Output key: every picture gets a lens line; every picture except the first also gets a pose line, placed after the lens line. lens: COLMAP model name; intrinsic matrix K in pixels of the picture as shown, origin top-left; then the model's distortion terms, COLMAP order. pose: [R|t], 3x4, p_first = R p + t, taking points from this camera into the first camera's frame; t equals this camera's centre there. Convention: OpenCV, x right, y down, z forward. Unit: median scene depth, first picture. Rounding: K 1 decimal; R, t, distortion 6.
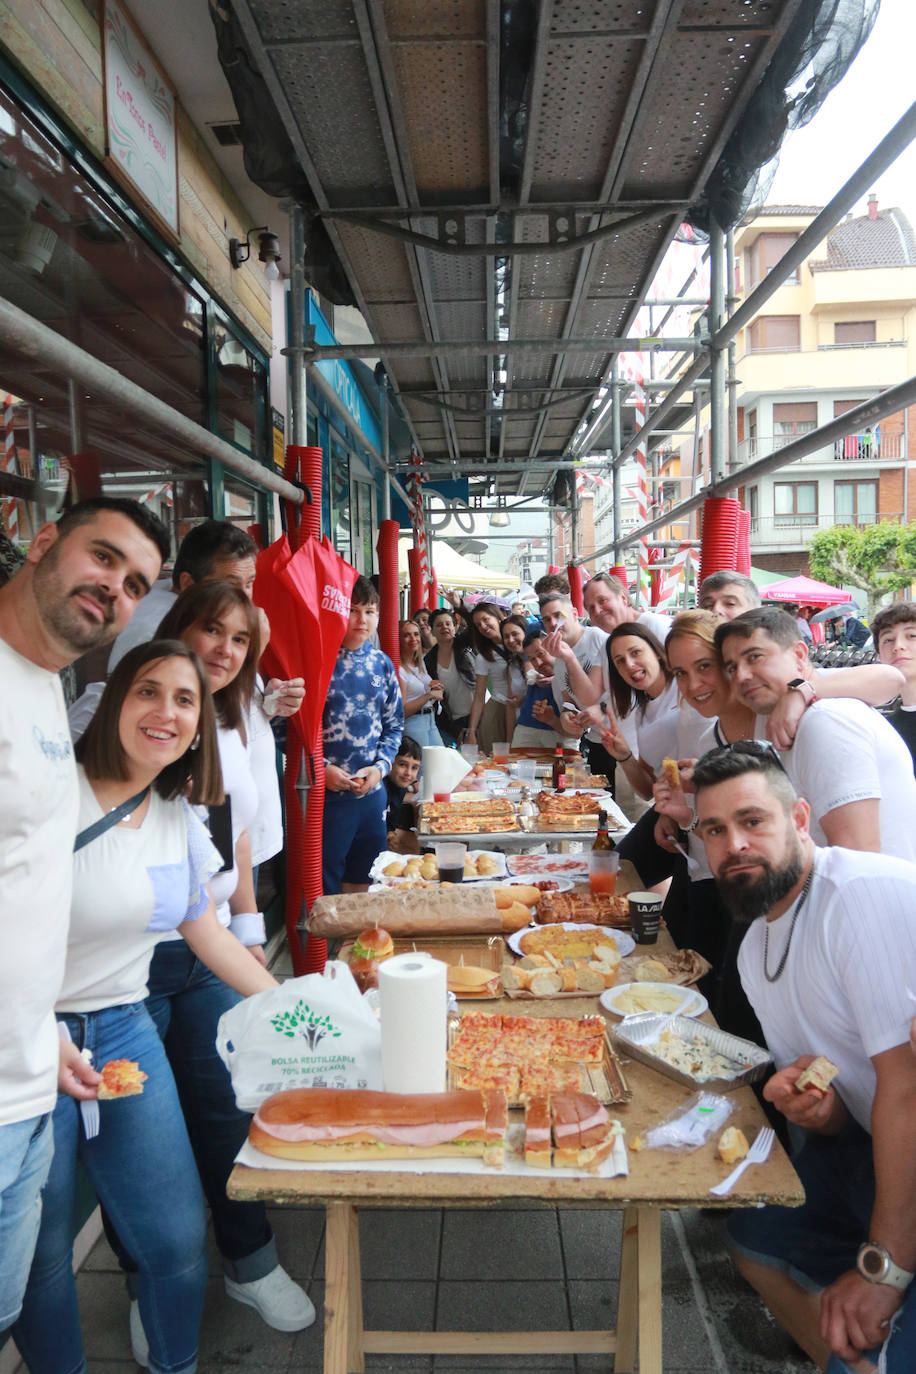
lens RADIAL K [[1080.8, 0, 458.0], [0, 1080.8, 687.0], [0, 0, 1]] dist [-0.085881, 0.048050]
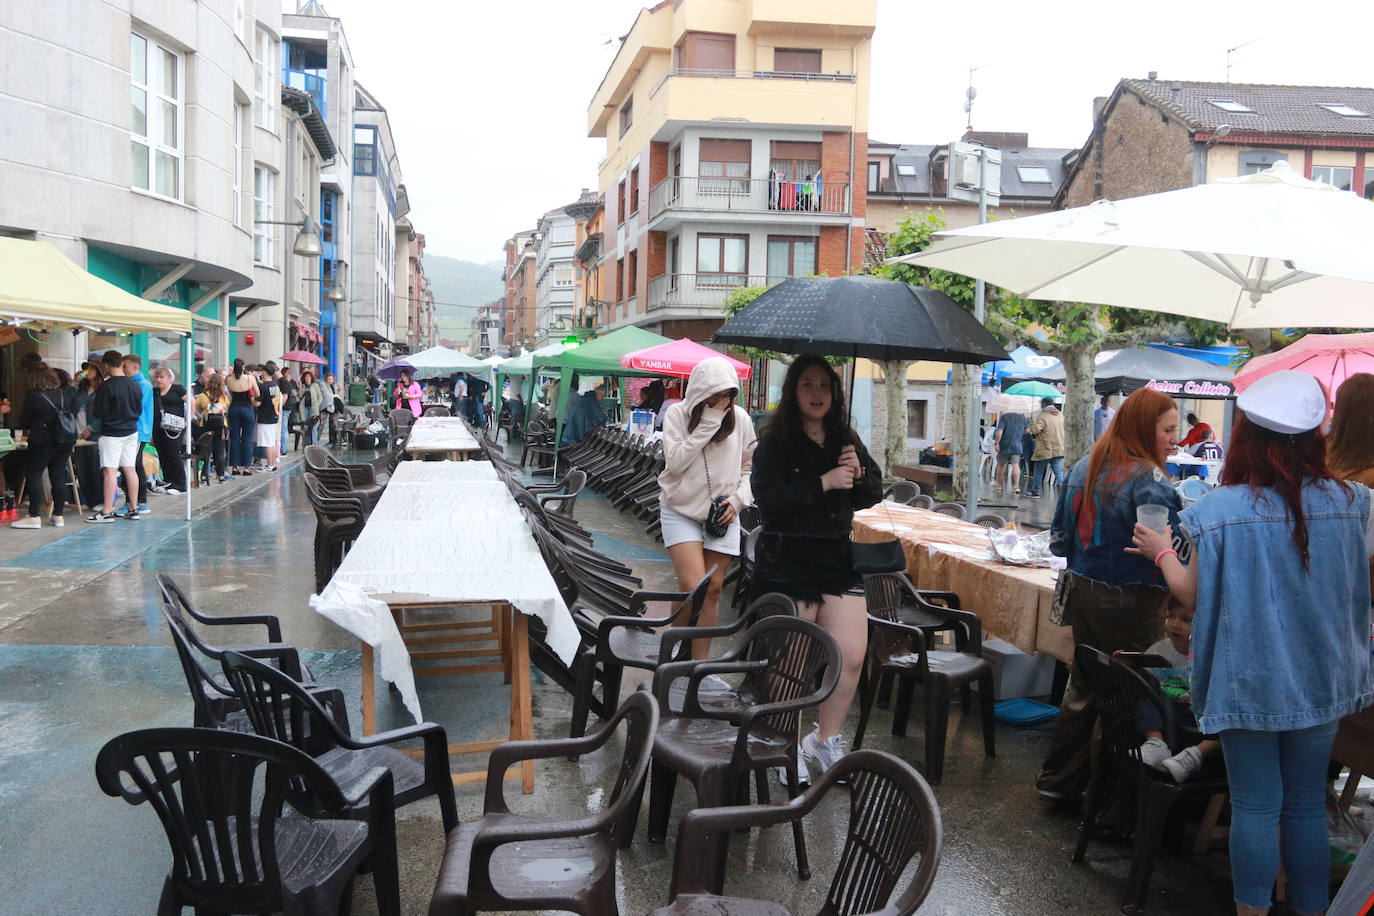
lens RADIAL K [[1080.8, 0, 667.8], [0, 1080.8, 459.0], [0, 0, 1]] dist [-0.085881, 0.048050]
pose [[0.974493, 0.029956, 0.222409, 0.218212], [-0.029652, 0.999549, -0.004707, -0.026916], [-0.222450, -0.002008, 0.974942, 0.451357]]
